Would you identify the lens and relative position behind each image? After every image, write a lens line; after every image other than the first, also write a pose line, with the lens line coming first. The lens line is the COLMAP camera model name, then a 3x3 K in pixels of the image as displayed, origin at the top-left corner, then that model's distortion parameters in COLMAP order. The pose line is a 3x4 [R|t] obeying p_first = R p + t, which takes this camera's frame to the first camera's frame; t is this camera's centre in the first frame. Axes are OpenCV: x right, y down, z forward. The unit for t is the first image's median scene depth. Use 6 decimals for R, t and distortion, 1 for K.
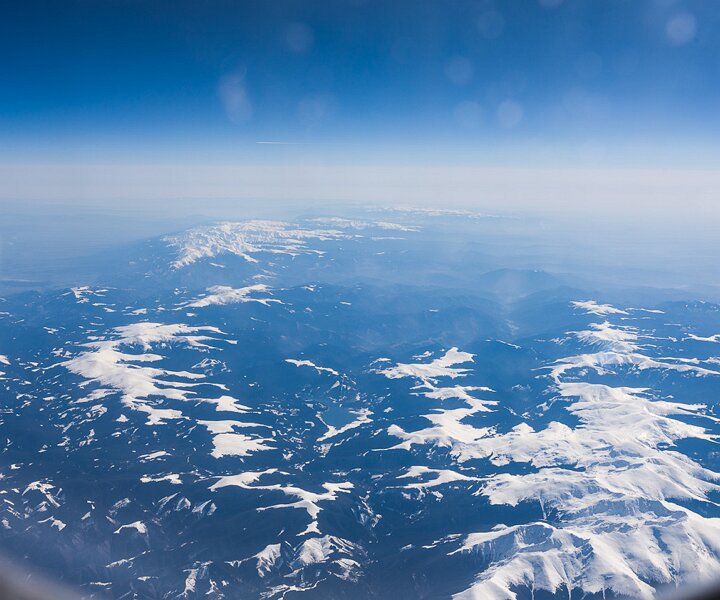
lens RADIAL K [[856.2, 0, 360.0], [0, 856.2, 302.6], [0, 0, 1]] dist [0.048585, 0.000000]
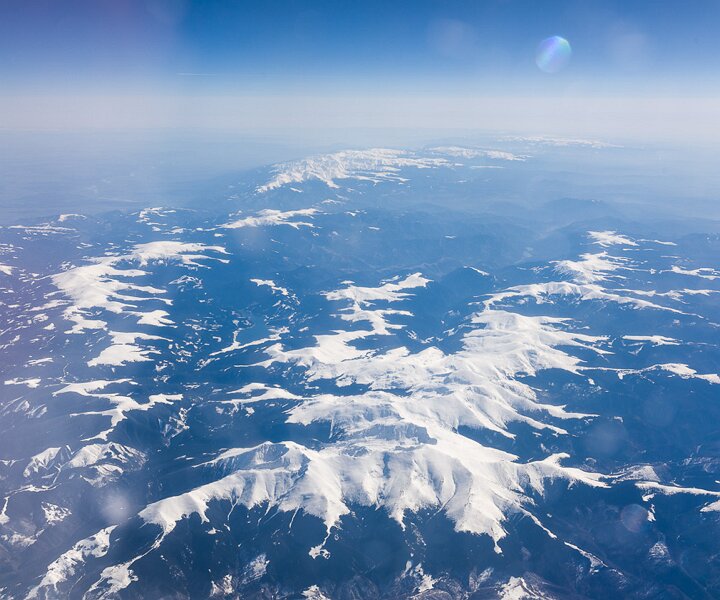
lens RADIAL K [[797.8, 0, 360.0], [0, 797.8, 296.8], [0, 0, 1]] dist [0.048126, 0.000000]
pose [[0.988981, 0.036220, -0.143544, 0.271901], [-0.023648, 0.995810, 0.088340, -0.003879], [0.146142, -0.083972, 0.985693, 0.049255]]
